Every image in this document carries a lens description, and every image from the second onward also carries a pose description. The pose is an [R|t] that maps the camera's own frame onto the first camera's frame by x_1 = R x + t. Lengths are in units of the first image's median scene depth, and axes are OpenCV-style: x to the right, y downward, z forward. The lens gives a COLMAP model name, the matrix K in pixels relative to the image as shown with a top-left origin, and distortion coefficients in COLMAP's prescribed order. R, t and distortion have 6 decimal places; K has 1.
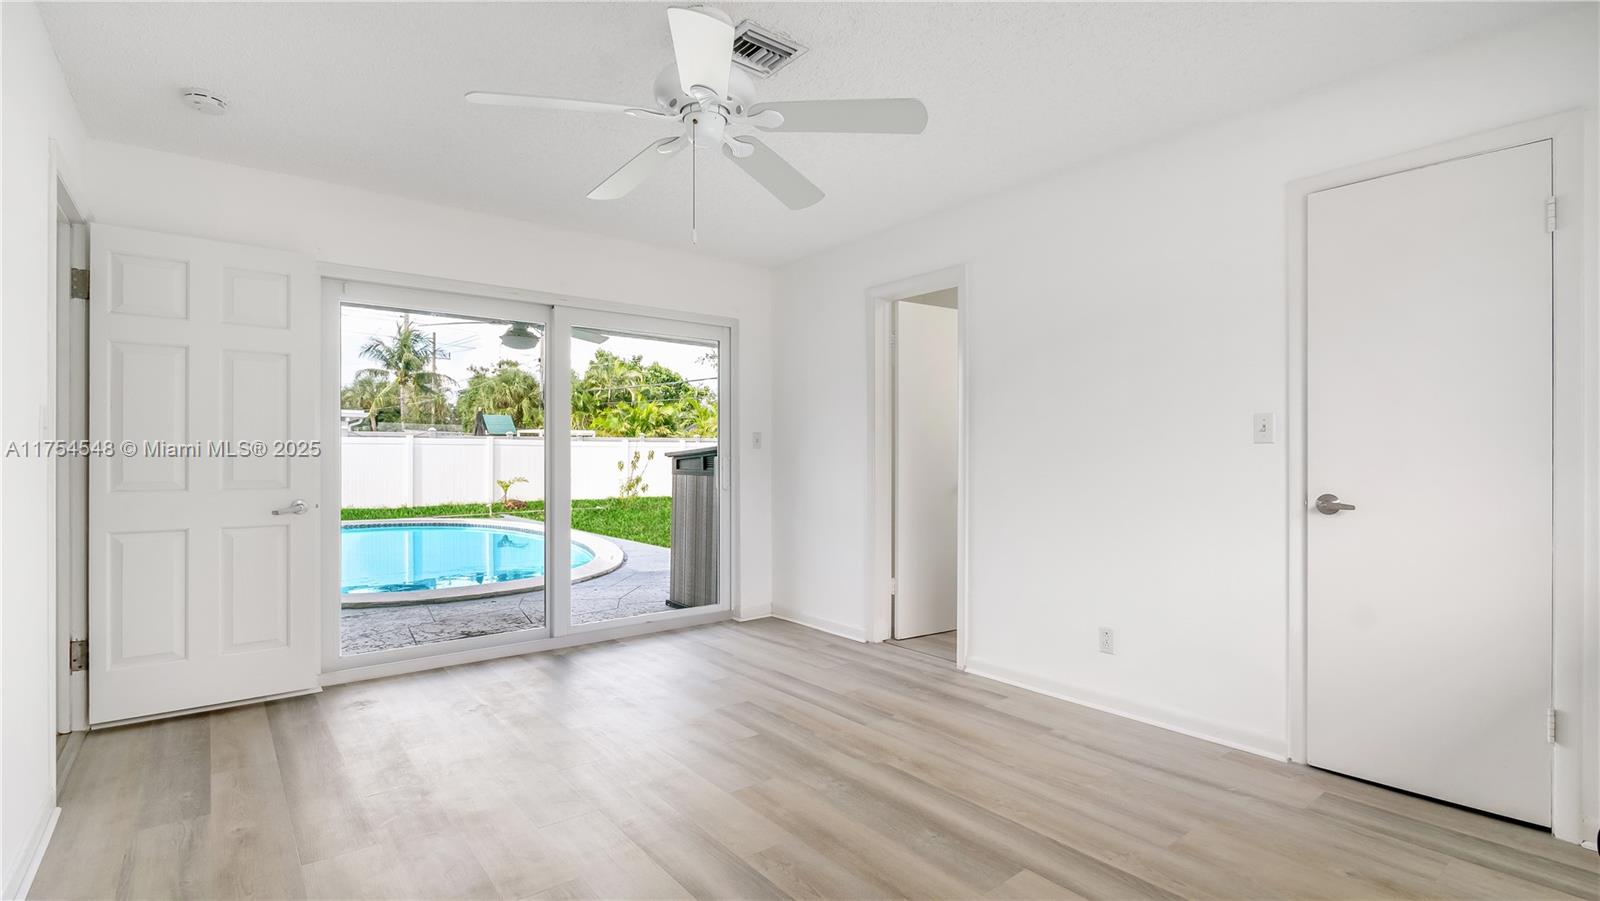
lens RADIAL K [[743.5, 0, 801.9], [0, 743.5, 451.5], [0, 0, 1]] dist [-0.008047, -0.000210]
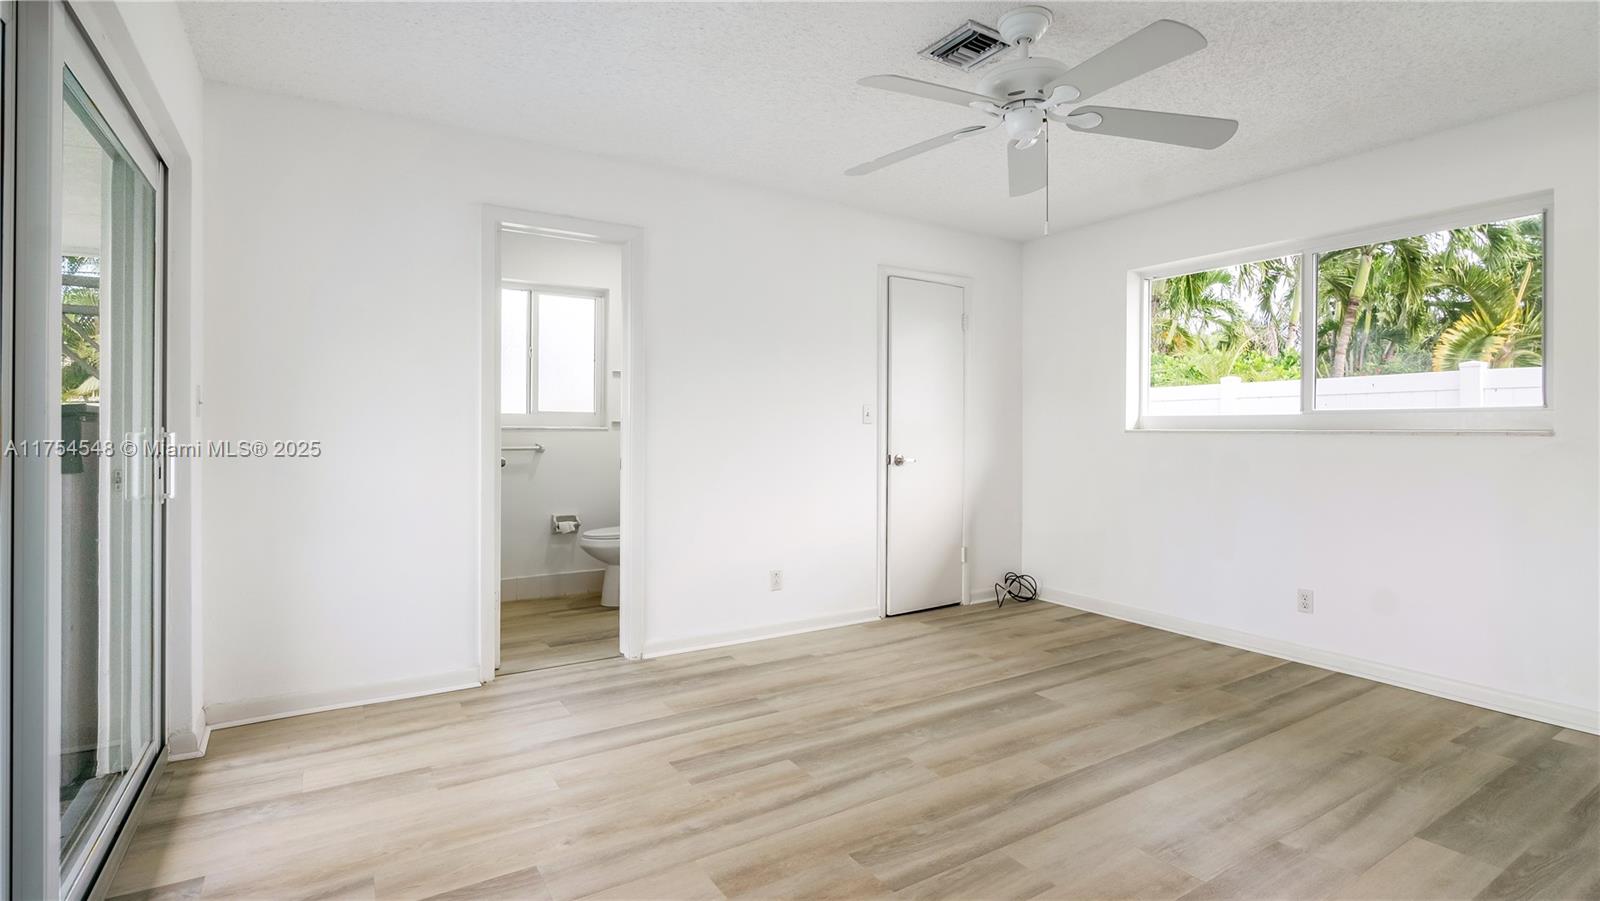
lens RADIAL K [[743.5, 0, 812.5], [0, 743.5, 443.8], [0, 0, 1]] dist [-0.008047, -0.000210]
pose [[0.099560, -0.015328, 0.994913, -0.936481], [-0.011354, 0.999799, 0.016539, 0.005015], [-0.994967, -0.012943, 0.099366, 0.935725]]
